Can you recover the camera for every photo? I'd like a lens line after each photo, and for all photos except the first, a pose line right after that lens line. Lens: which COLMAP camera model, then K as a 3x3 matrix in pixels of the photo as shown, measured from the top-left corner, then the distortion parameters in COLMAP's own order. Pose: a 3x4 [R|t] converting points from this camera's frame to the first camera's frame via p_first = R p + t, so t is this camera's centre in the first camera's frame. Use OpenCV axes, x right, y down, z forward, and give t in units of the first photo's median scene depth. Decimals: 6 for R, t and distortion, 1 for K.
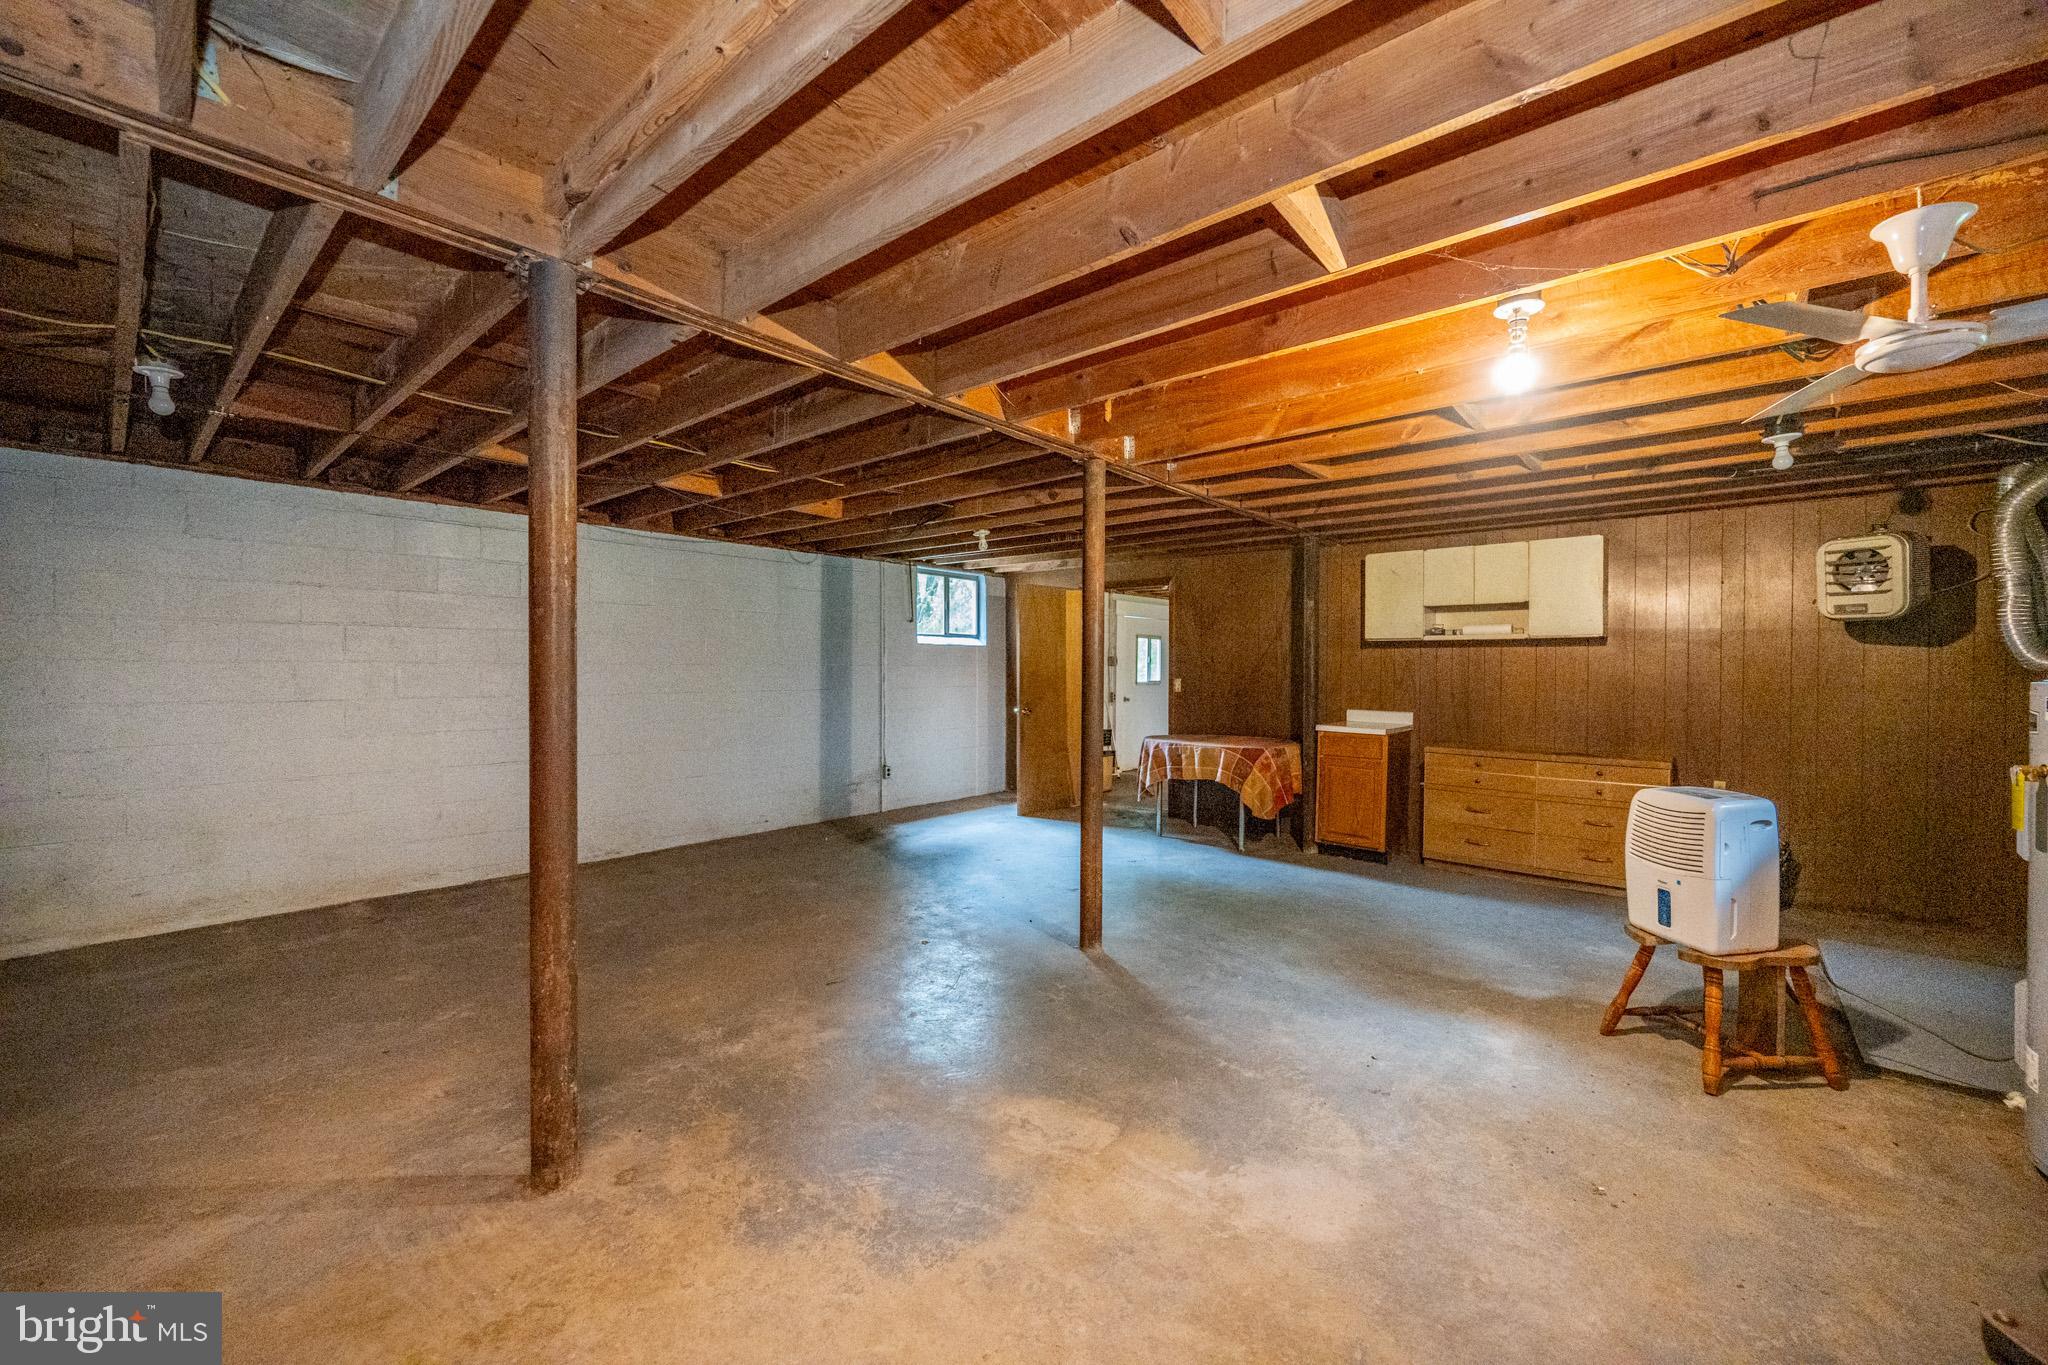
lens RADIAL K [[828.4, 0, 1025.7], [0, 828.4, 676.8], [0, 0, 1]] dist [-0.007036, 0.000899]
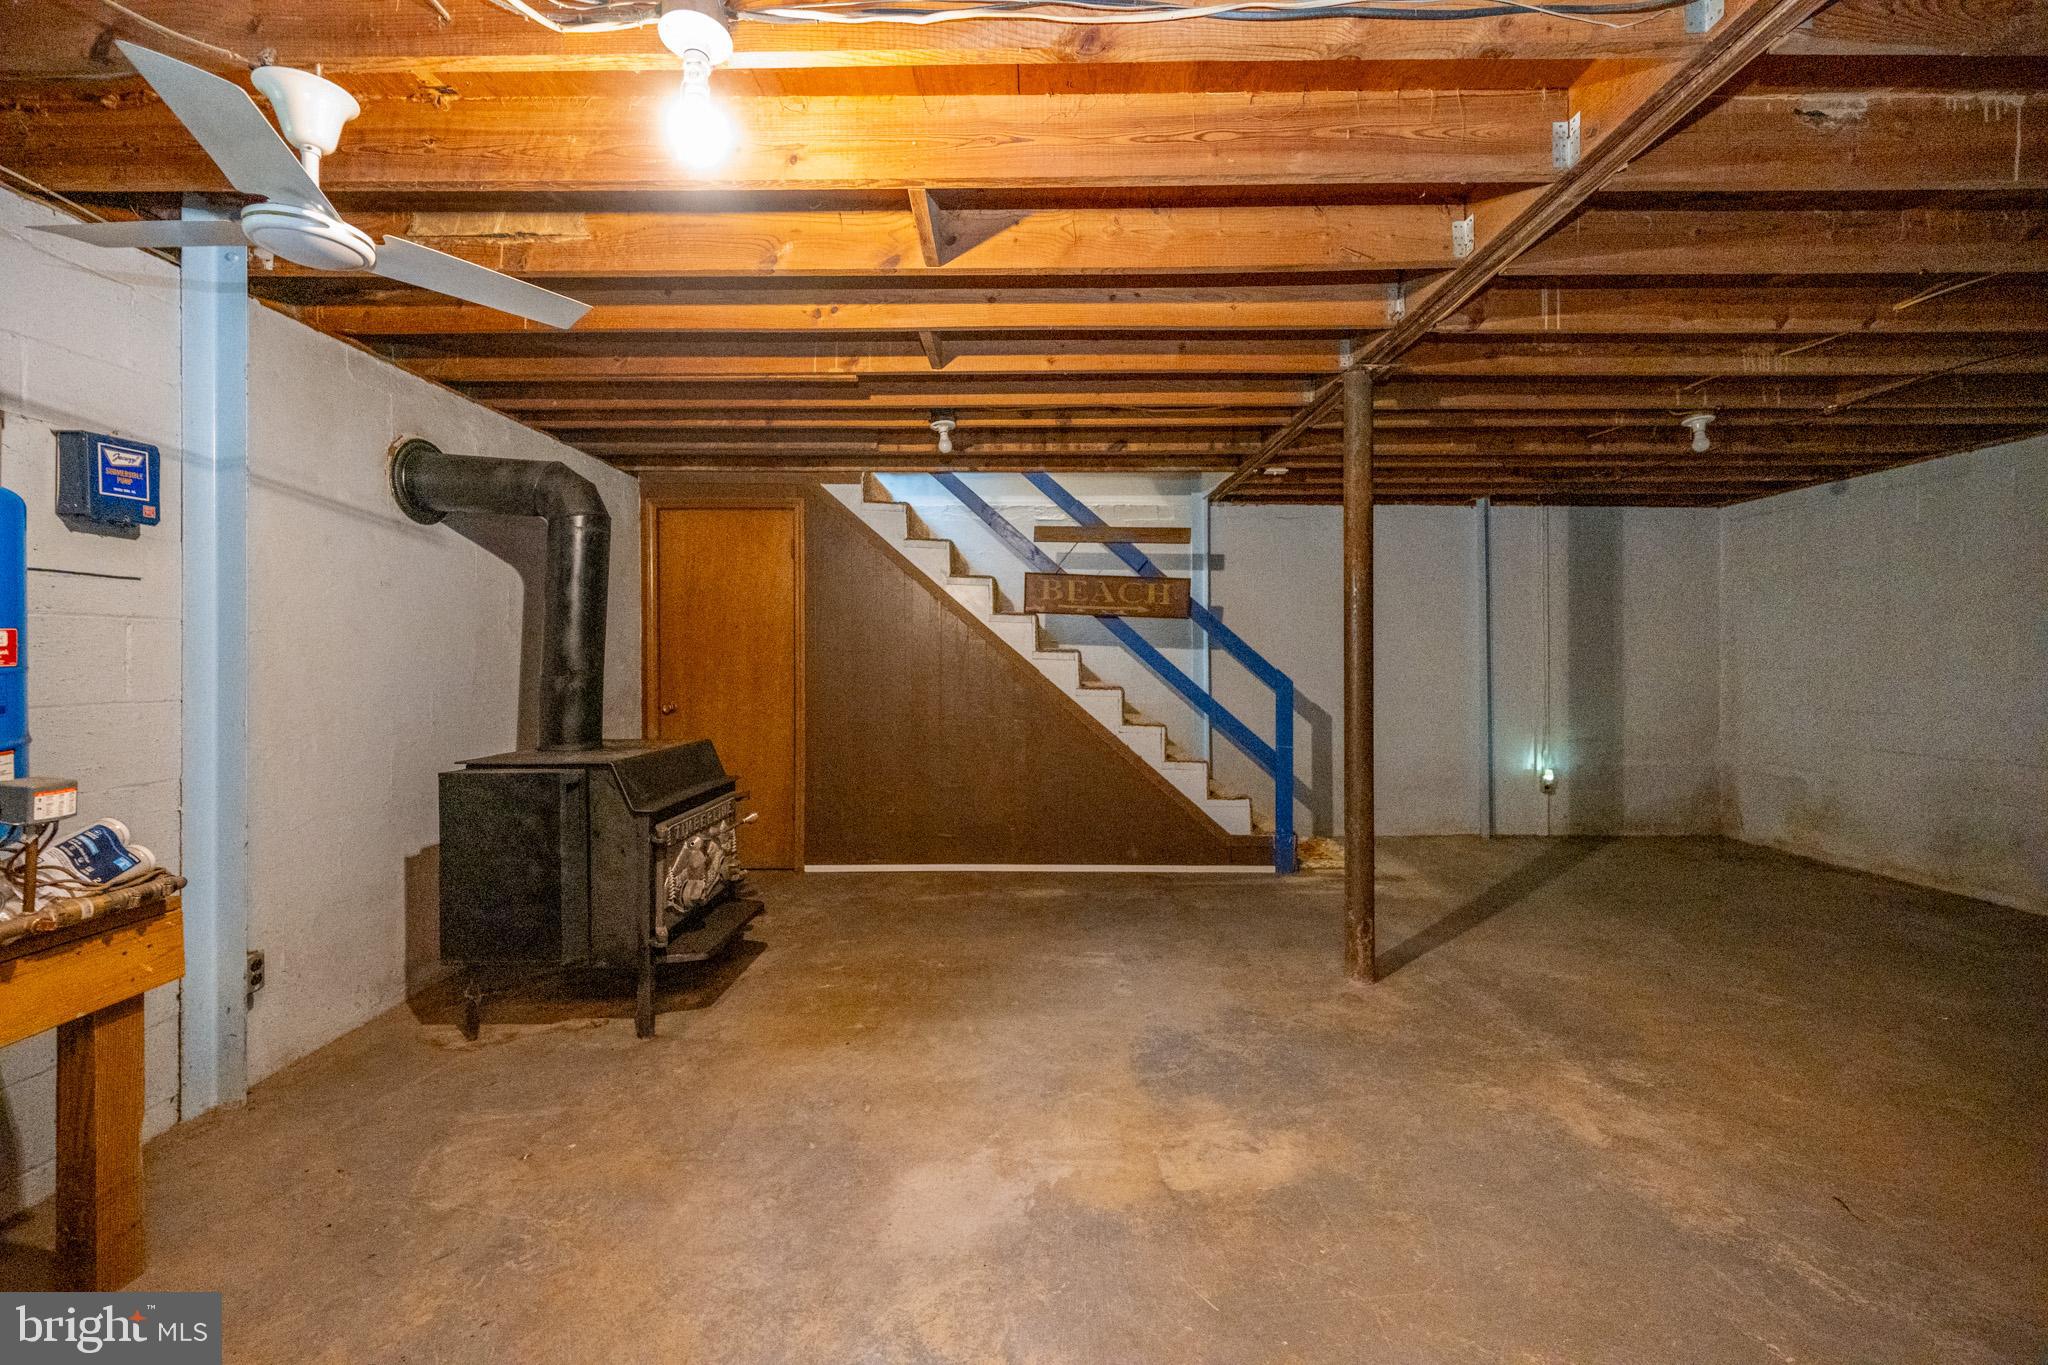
lens RADIAL K [[828.4, 0, 1037.5], [0, 828.4, 660.1], [0, 0, 1]] dist [-0.007036, 0.000899]
pose [[-0.763309, -0.001346, -0.646032, 0.559249], [-0.010730, 0.999886, 0.010595, 0.014316], [0.645944, 0.015019, -0.763237, 1.151365]]
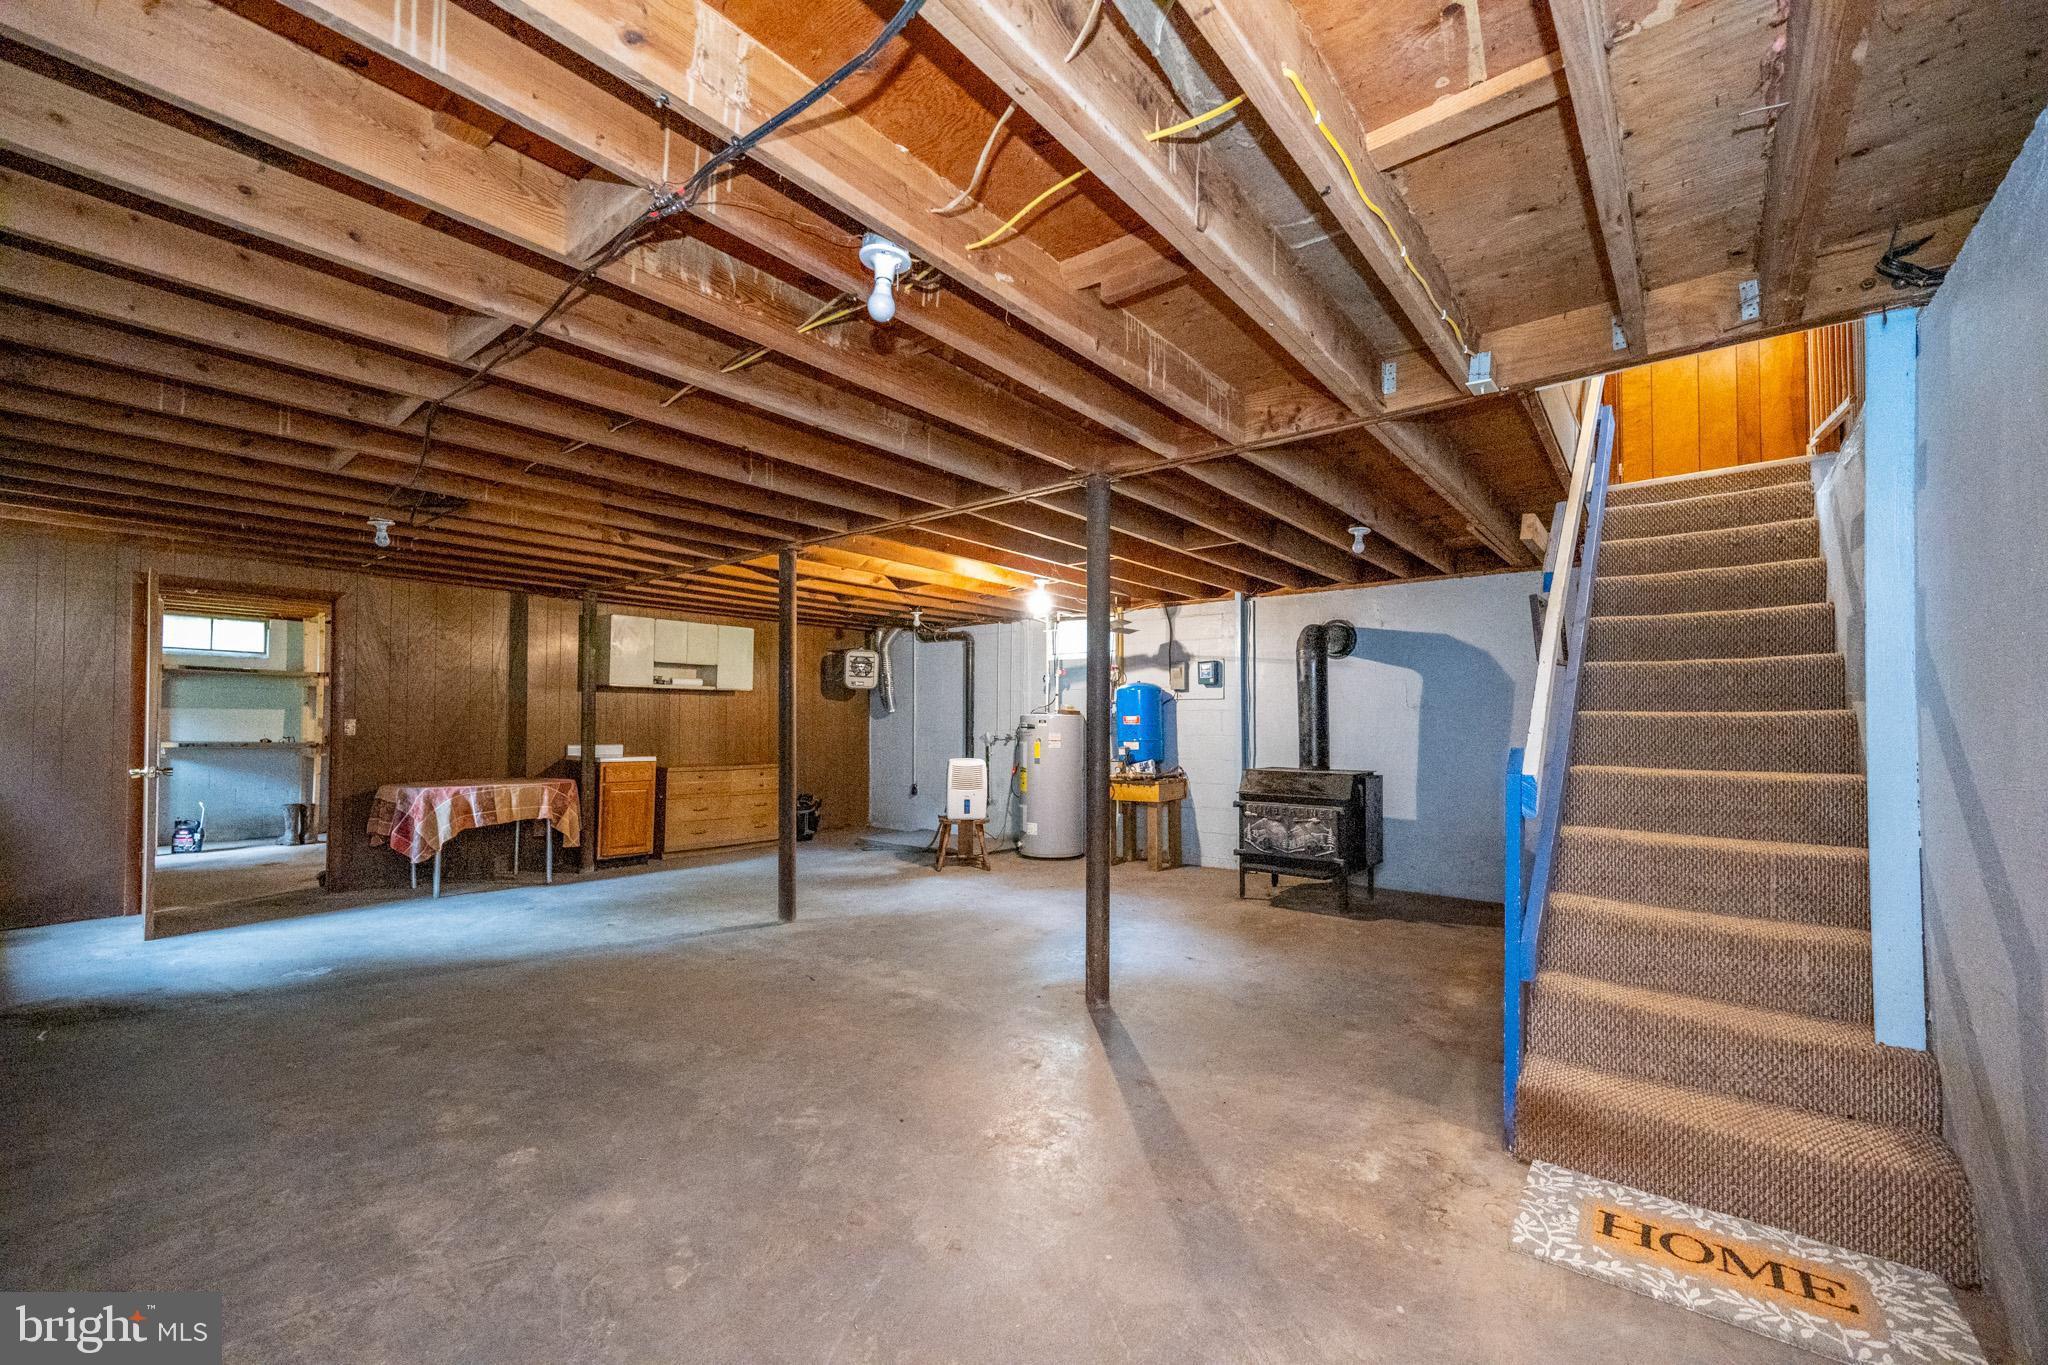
lens RADIAL K [[828.4, 0, 1029.2], [0, 828.4, 690.1], [0, 0, 1]] dist [-0.007036, 0.000899]
pose [[-0.026417, 0.023077, 0.999385, -1.537595], [0.007155, 0.999712, -0.022896, -0.011511], [-0.999625, 0.006546, -0.026575, 0.777893]]
